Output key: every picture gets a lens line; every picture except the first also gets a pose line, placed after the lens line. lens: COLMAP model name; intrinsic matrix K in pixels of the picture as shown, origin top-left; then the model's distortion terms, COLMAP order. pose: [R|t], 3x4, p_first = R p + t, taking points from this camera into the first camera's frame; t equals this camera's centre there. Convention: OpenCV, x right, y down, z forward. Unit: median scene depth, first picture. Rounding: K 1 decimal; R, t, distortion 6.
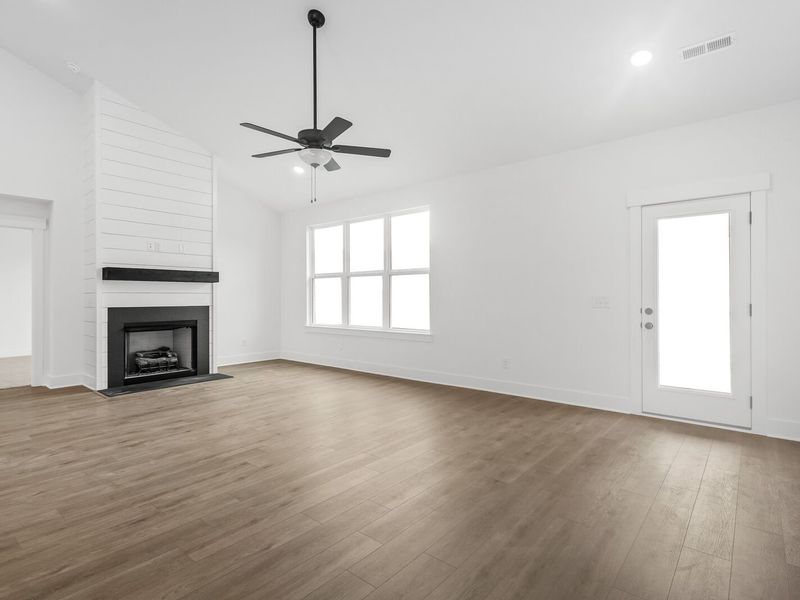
lens RADIAL K [[414.4, 0, 400.0], [0, 414.4, 300.0], [0, 0, 1]] dist [0.004308, -0.001022]
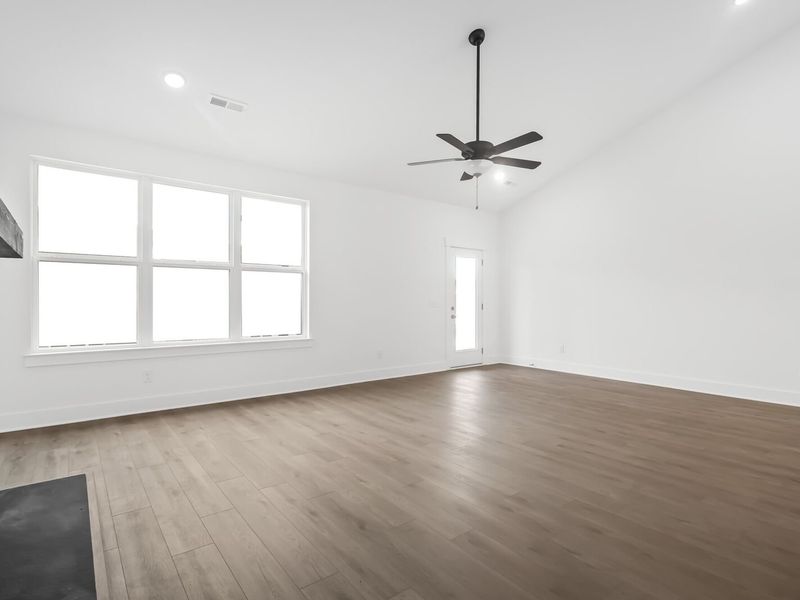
lens RADIAL K [[423.6, 0, 388.6], [0, 423.6, 281.1], [0, 0, 1]] dist [0.020357, 0.000680]
pose [[0.220077, 0.048537, 0.974274, -1.204774], [0.000502, 0.998756, -0.049870, 0.001468], [-0.975482, 0.011464, 0.219779, 0.880136]]
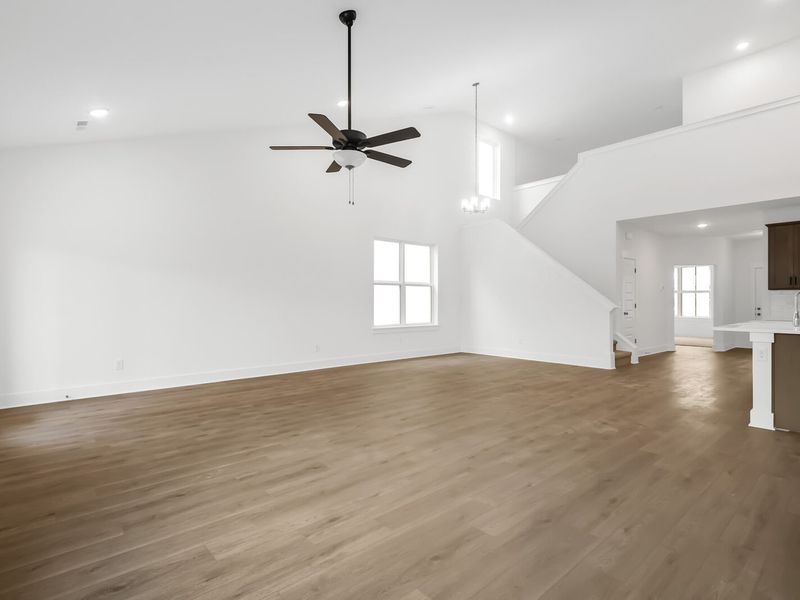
lens RADIAL K [[414.4, 0, 400.0], [0, 414.4, 300.0], [0, 0, 1]] dist [0.004308, -0.001022]
pose [[-0.990748, 0.002742, 0.135687, -0.411952], [0.002165, 0.999988, -0.004396, -0.005966], [-0.135697, -0.004062, -0.990742, 1.769693]]
